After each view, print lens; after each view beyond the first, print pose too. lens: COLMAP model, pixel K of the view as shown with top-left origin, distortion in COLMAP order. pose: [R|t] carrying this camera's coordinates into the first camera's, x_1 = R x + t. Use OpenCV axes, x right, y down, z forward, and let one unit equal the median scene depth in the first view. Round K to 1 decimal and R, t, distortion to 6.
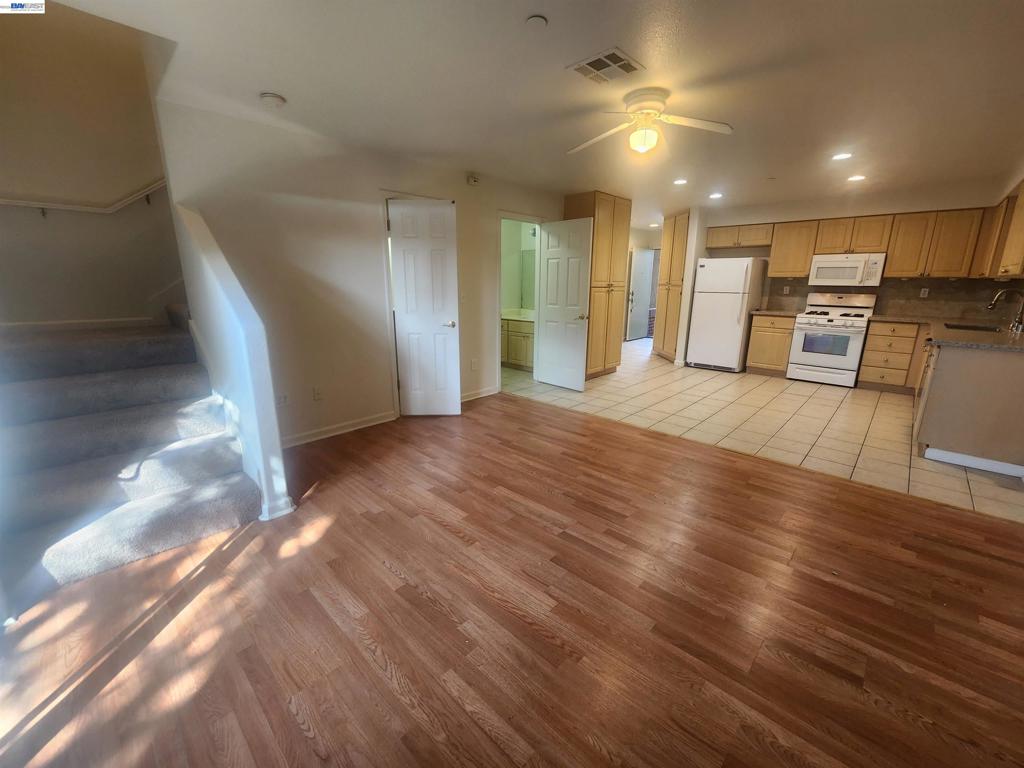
lens RADIAL K [[418.1, 0, 504.9], [0, 418.1, 386.4], [0, 0, 1]] dist [0.000526, -0.003556]
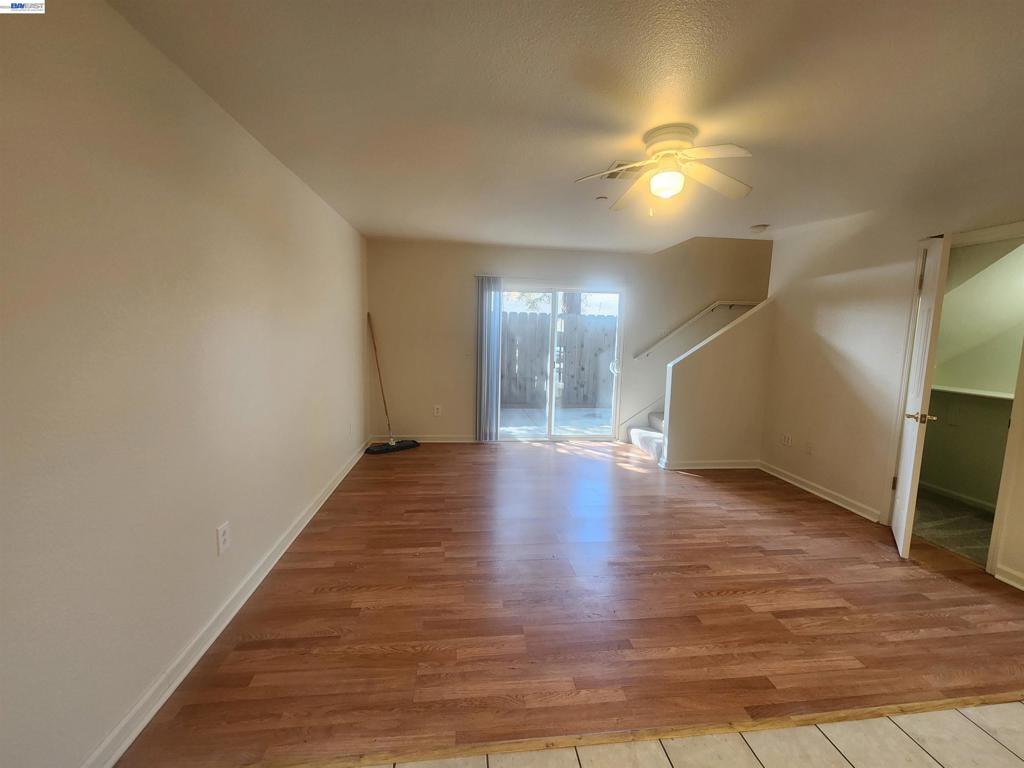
lens RADIAL K [[423.7, 0, 515.3], [0, 423.7, 383.0], [0, 0, 1]] dist [-0.000519, -0.000201]
pose [[-0.626247, 0.075181, -0.775991, 0.944278], [-0.214952, 0.940110, 0.264554, -0.288617], [0.749407, 0.332477, -0.572581, 1.078605]]
